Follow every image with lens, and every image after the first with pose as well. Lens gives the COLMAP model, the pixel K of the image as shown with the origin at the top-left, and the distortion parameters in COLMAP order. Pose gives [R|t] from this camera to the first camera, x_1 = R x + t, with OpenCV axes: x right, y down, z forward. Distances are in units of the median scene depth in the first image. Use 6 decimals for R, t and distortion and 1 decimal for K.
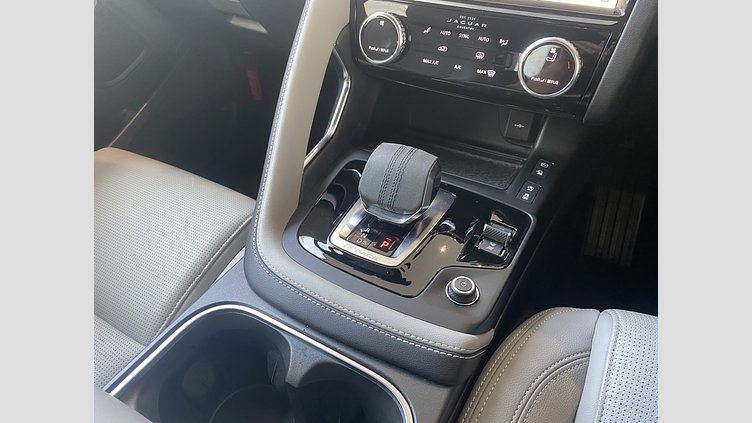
lens RADIAL K [[447.9, 0, 376.0], [0, 447.9, 211.5], [0, 0, 1]] dist [0.014115, -0.000111]
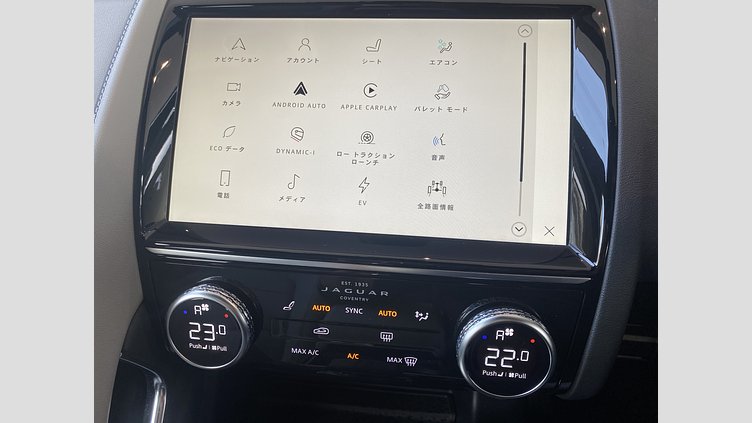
lens RADIAL K [[457.6, 0, 376.0], [0, 457.6, 211.5], [0, 0, 1]] dist [-0.003748, 0.000429]
pose [[0.932061, -0.167712, 0.321145, 0.050073], [0.230654, 0.958247, -0.169002, -0.406313], [-0.279392, 0.231594, 0.931828, 0.394572]]
